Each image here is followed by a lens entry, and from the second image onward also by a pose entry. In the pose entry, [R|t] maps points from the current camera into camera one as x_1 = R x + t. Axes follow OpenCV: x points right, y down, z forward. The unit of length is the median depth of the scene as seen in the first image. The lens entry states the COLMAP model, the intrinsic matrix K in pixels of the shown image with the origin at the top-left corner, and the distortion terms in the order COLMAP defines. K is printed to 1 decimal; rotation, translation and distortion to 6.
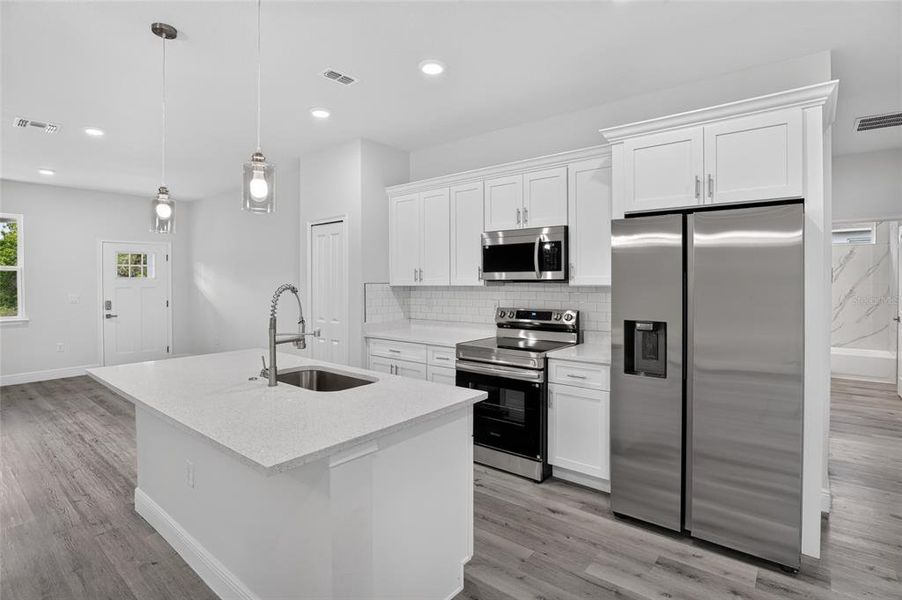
lens RADIAL K [[451.6, 0, 449.4], [0, 451.6, 284.5], [0, 0, 1]] dist [-0.001534, -0.000136]
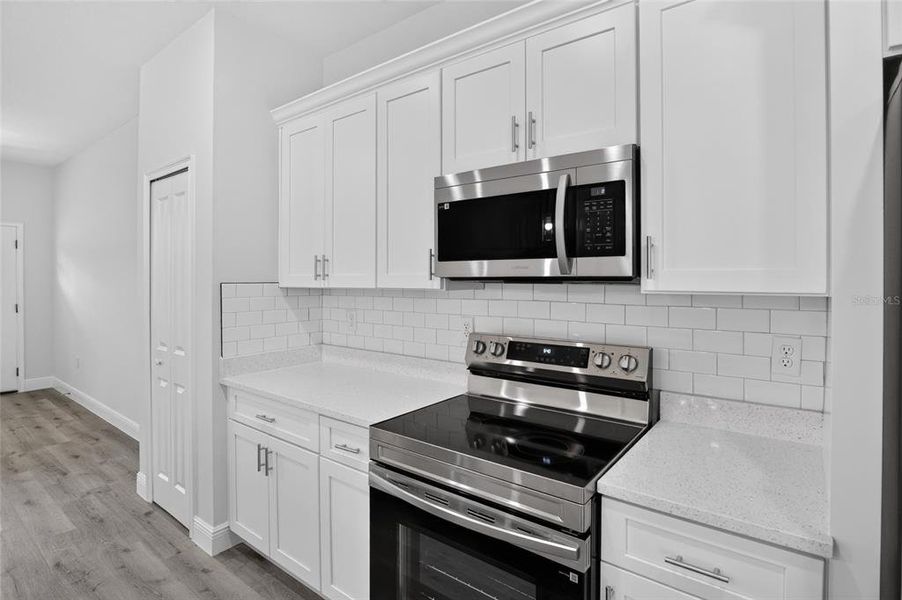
lens RADIAL K [[456.8, 0, 439.8], [0, 456.8, 278.5], [0, 0, 1]] dist [-0.002334, -0.000065]
pose [[0.999842, 0.004001, 0.017312, 0.067330], [-0.003869, 0.999963, -0.007652, -0.004910], [-0.017342, 0.007584, 0.999821, 0.521812]]
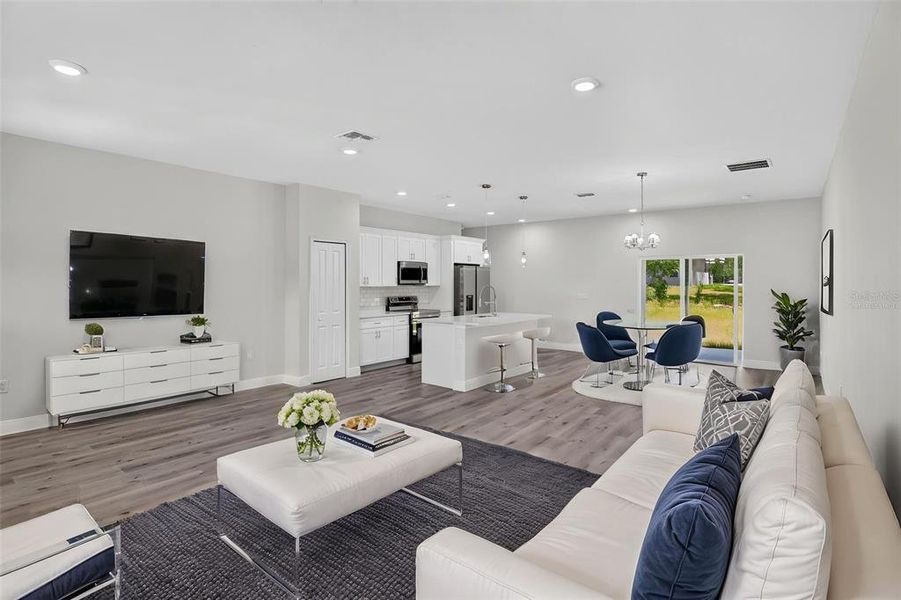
lens RADIAL K [[451.1, 0, 448.9], [0, 451.1, 284.5], [0, 0, 1]] dist [-0.001534, -0.000136]
pose [[-0.005548, 0.004022, 0.999977, -2.027450], [0.009341, 0.999948, -0.003970, 0.005401], [-0.999941, 0.009319, -0.005585, 0.773763]]
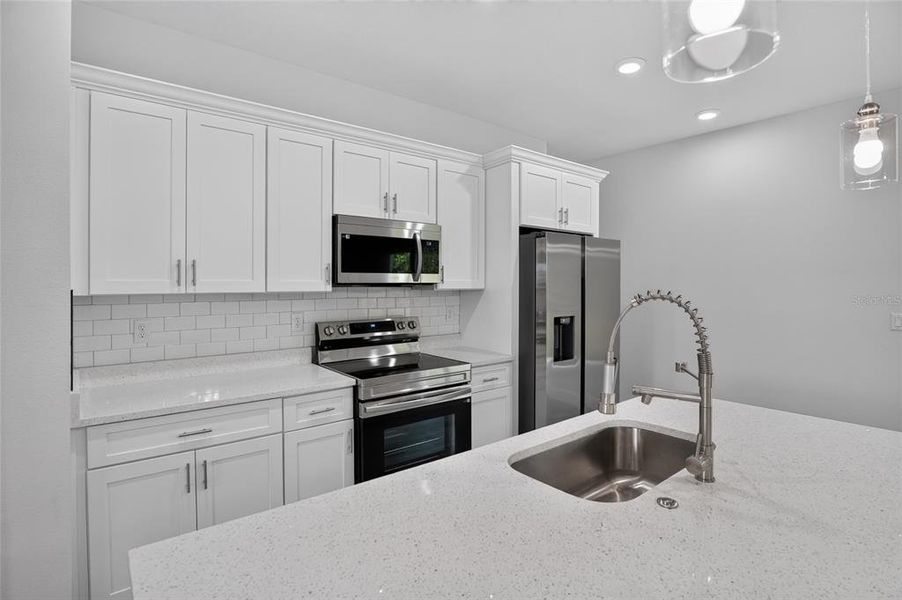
lens RADIAL K [[451.6, 0, 449.4], [0, 451.6, 284.5], [0, 0, 1]] dist [-0.001534, -0.000136]
pose [[0.216821, 0.002201, 0.976209, -0.558567], [0.007347, 0.999965, -0.003886, -0.003806], [-0.976184, 0.008015, 0.216797, 0.679521]]
